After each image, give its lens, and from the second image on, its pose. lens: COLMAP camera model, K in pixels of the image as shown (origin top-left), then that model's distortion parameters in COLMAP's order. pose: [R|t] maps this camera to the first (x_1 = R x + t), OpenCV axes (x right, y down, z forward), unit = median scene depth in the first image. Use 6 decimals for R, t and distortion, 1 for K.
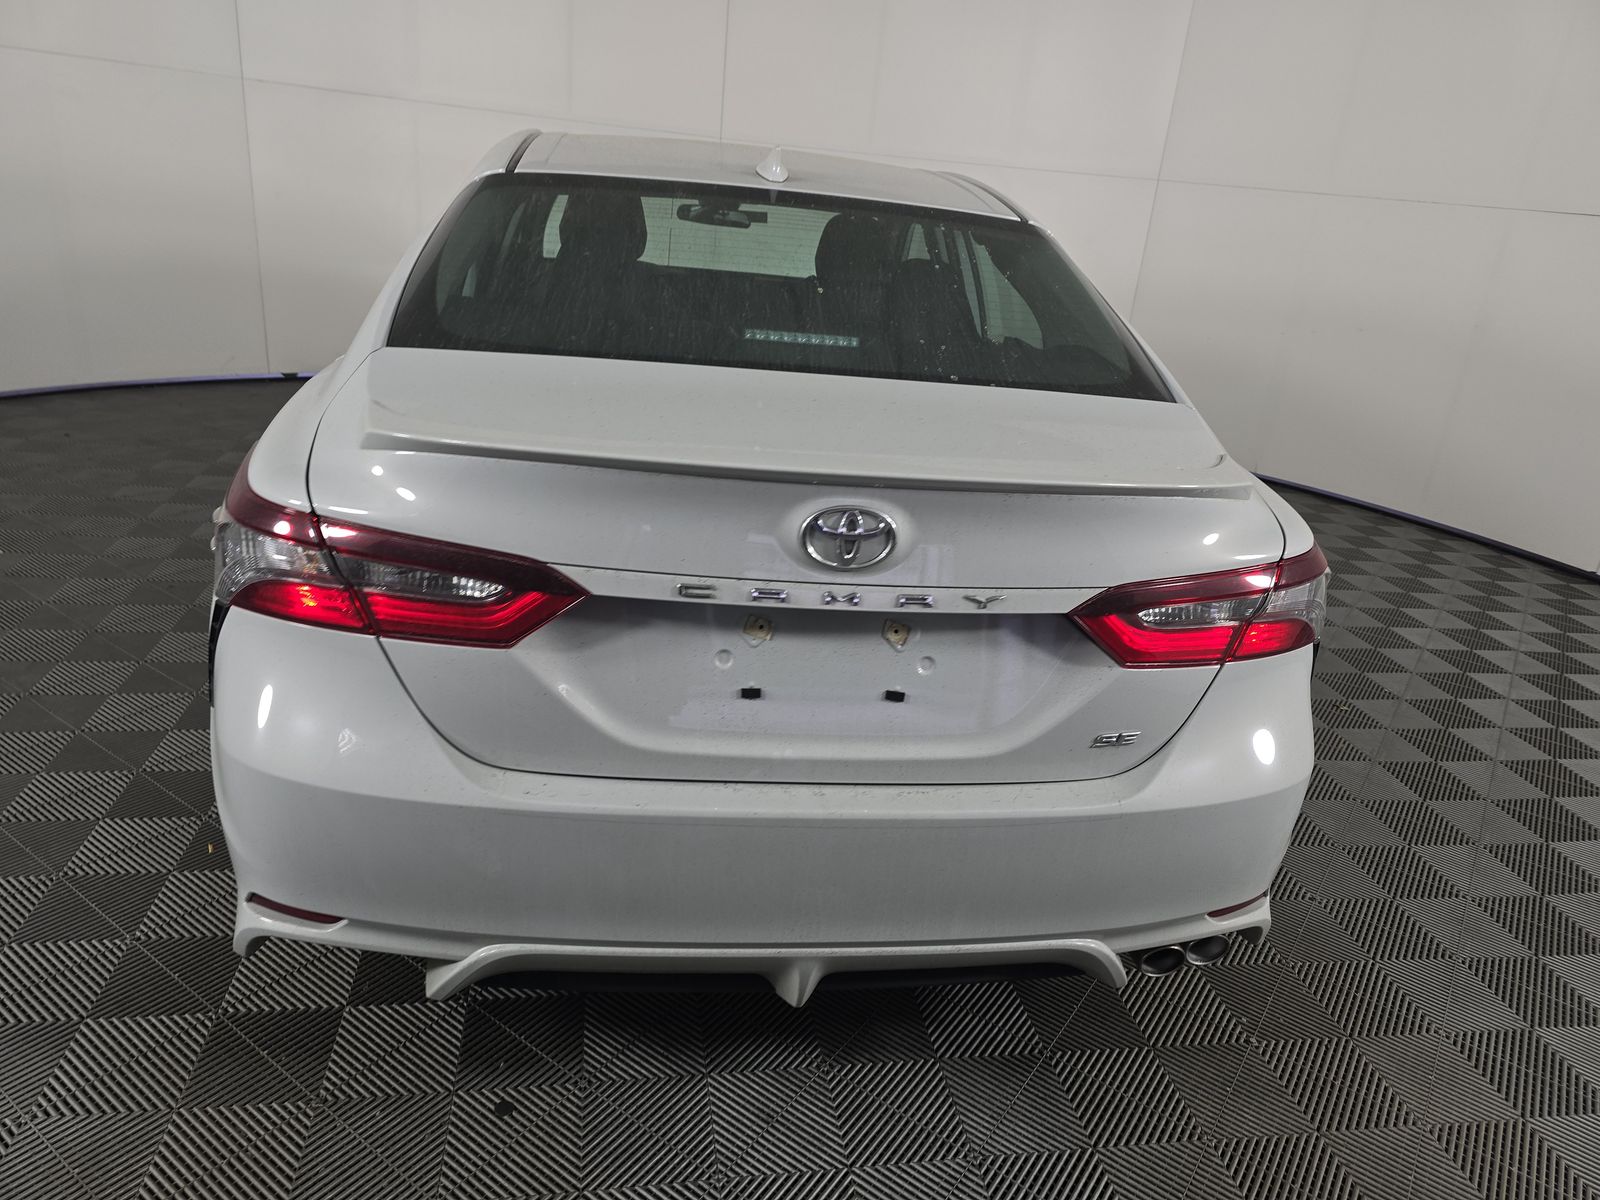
lens RADIAL K [[1083.7, 0, 763.5], [0, 1083.7, 595.6], [0, 0, 1]] dist [0.069636, -0.011229]
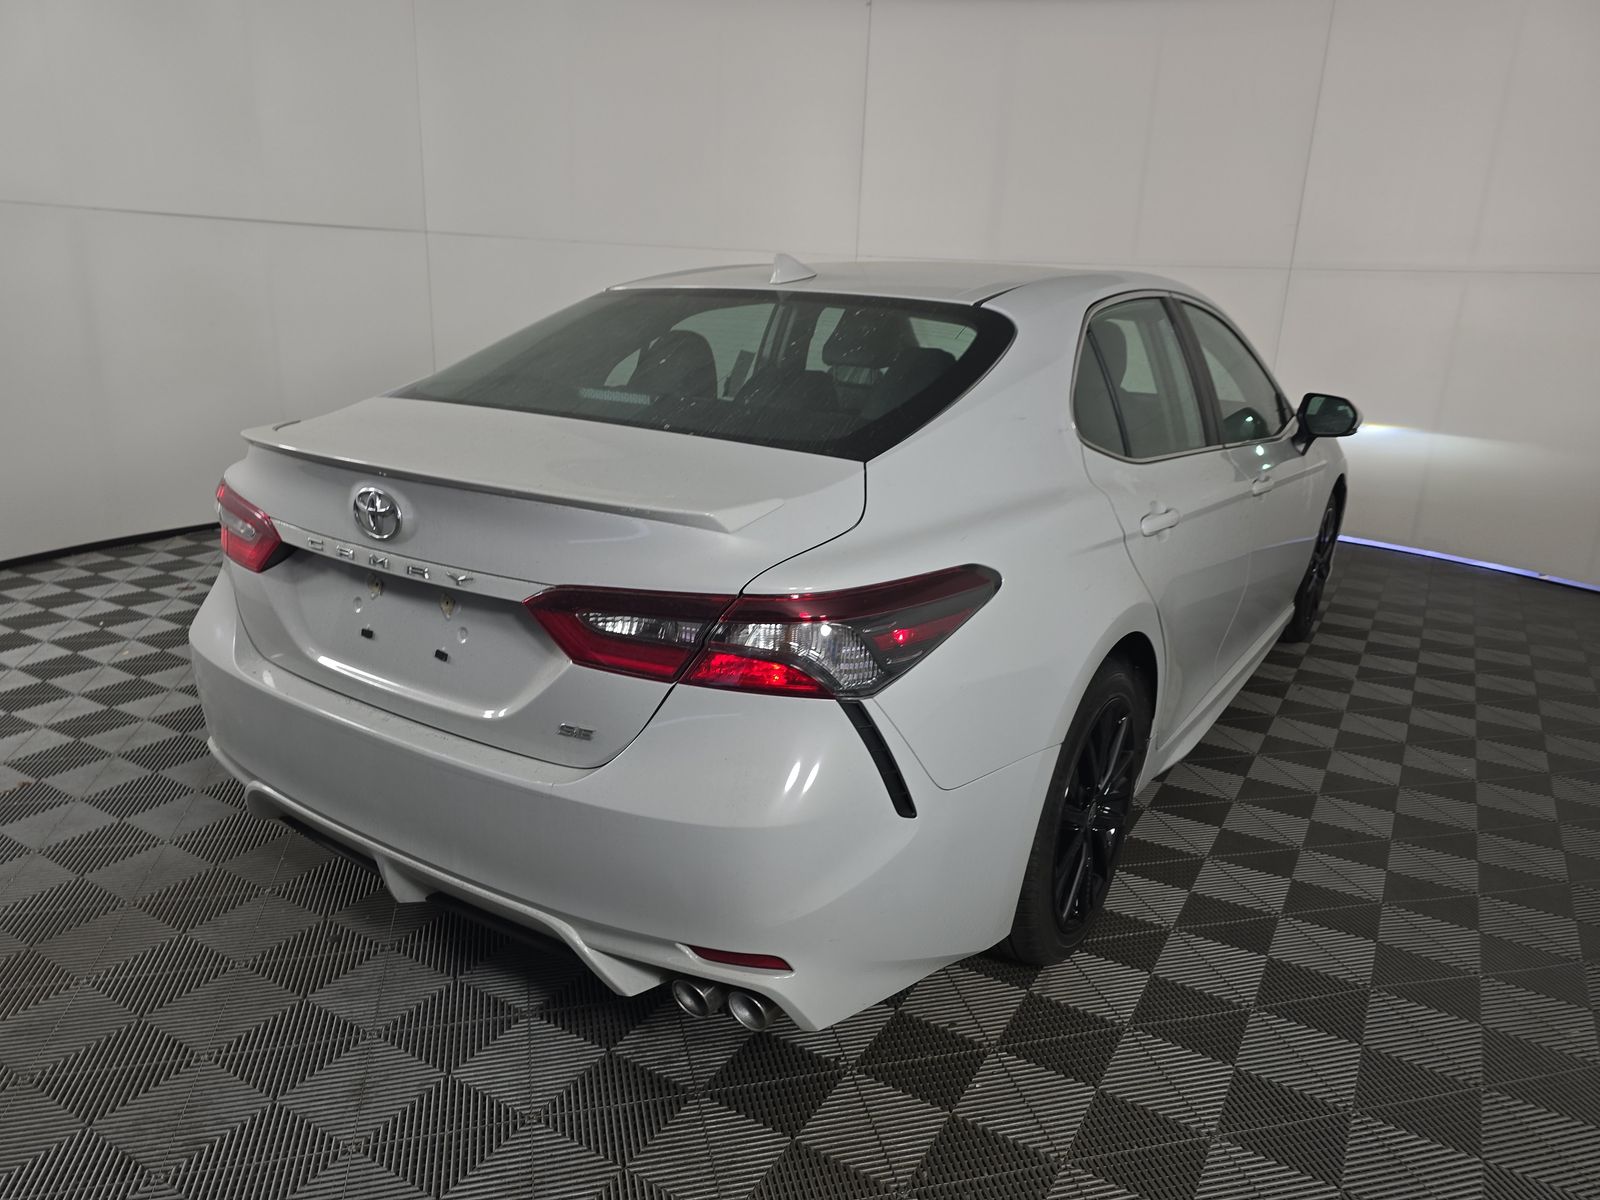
lens RADIAL K [[1083.7, 0, 796.7], [0, 1083.7, 598.2], [0, 0, 1]] dist [0.069636, -0.011229]
pose [[0.753726, 0.112901, -0.647419, 1.297562], [-0.202182, 0.977190, -0.064972, 0.028765], [0.625316, 0.179868, 0.759360, 0.303350]]
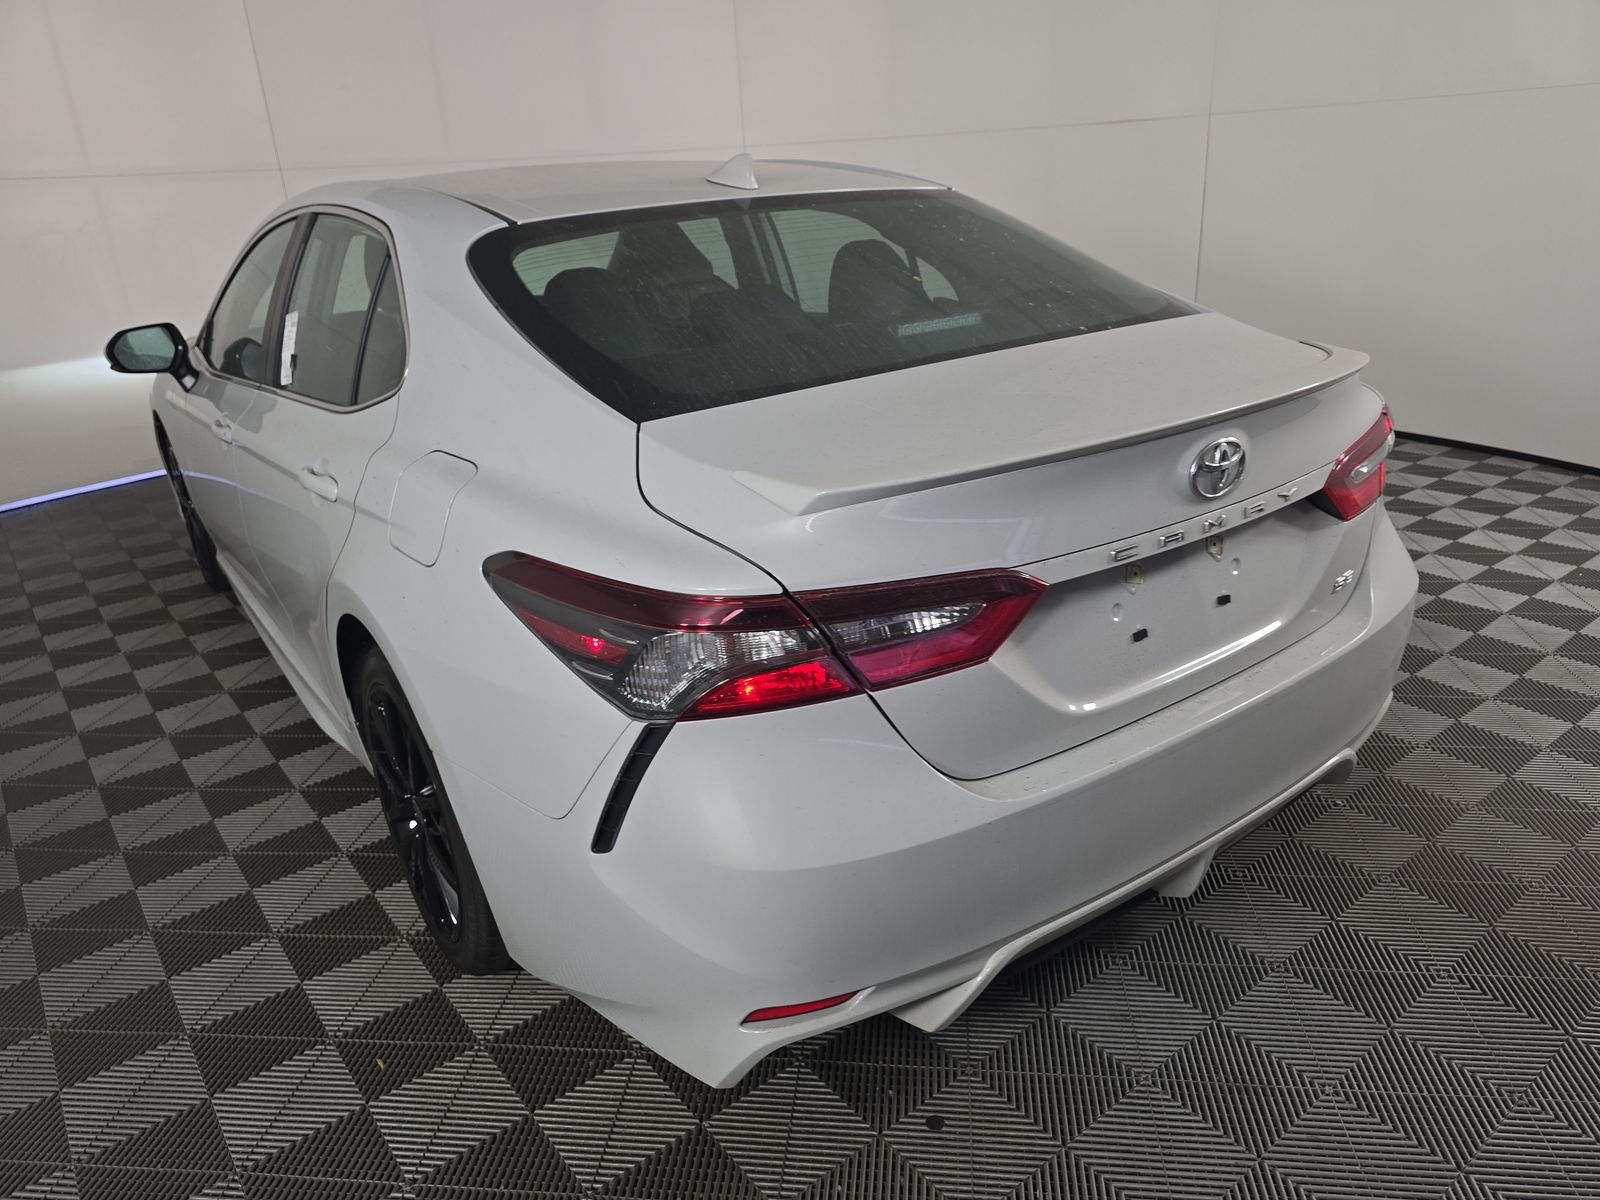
lens RADIAL K [[1083.7, 0, 802.3], [0, 1083.7, 603.9], [0, 0, 1]] dist [0.069636, -0.011229]
pose [[0.869966, -0.304068, 0.388203, -0.747741], [0.298151, 0.951404, 0.077048, -0.130207], [-0.392766, 0.048714, 0.918347, 0.122838]]
